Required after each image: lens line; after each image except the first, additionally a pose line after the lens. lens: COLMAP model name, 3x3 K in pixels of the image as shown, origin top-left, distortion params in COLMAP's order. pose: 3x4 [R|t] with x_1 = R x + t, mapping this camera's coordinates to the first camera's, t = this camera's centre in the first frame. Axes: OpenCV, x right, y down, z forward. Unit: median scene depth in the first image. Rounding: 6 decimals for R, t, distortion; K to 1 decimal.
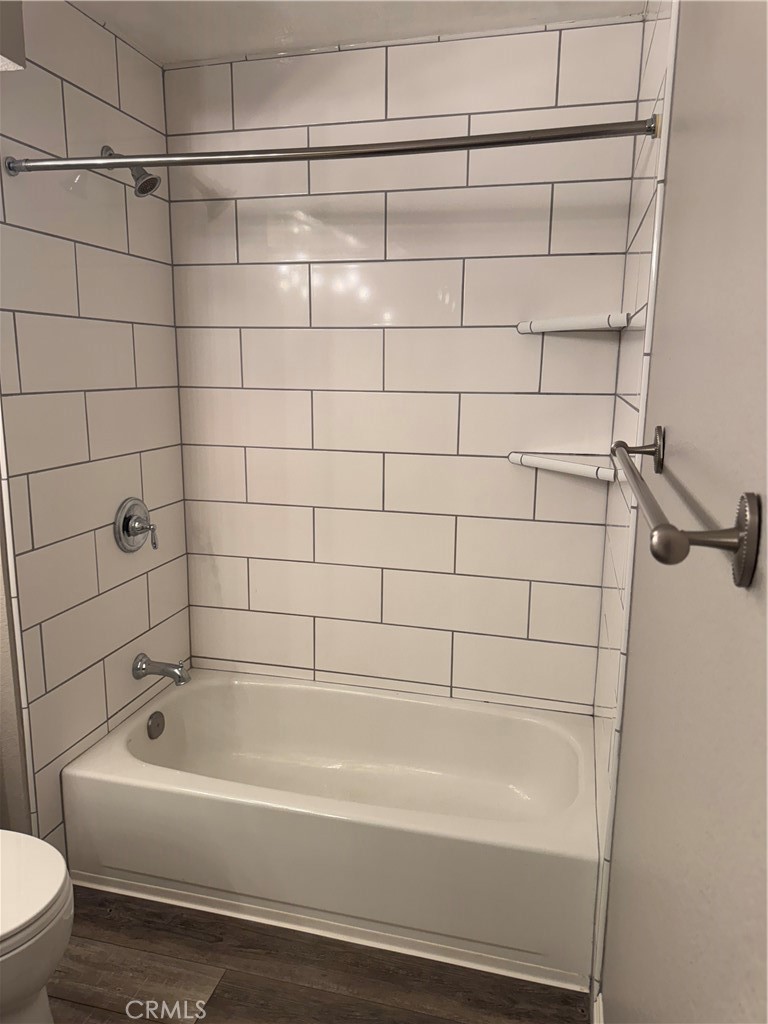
lens RADIAL K [[721.1, 0, 381.2], [0, 721.1, 481.9], [0, 0, 1]] dist [0.014007, -0.009685]
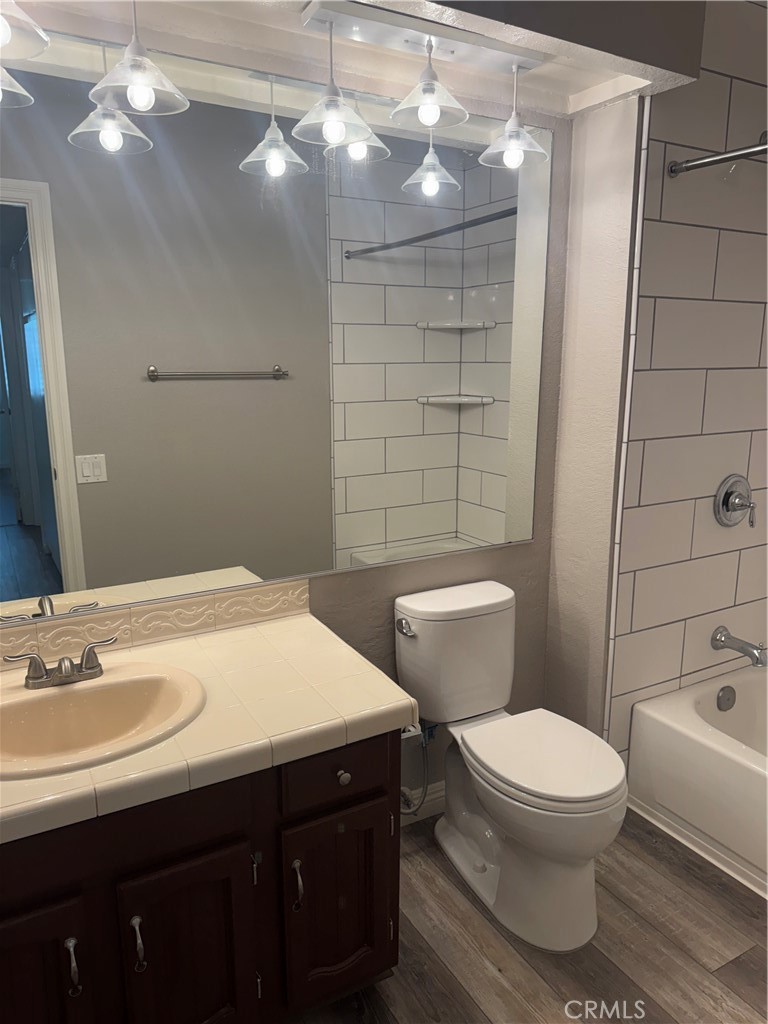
lens RADIAL K [[721.1, 0, 381.2], [0, 721.1, 481.9], [0, 0, 1]] dist [0.014007, -0.009685]
pose [[0.682435, 0.134151, -0.718530, 0.053280], [-0.129298, 0.989667, 0.061970, 0.034493], [0.719420, 0.050614, 0.692729, -0.082156]]
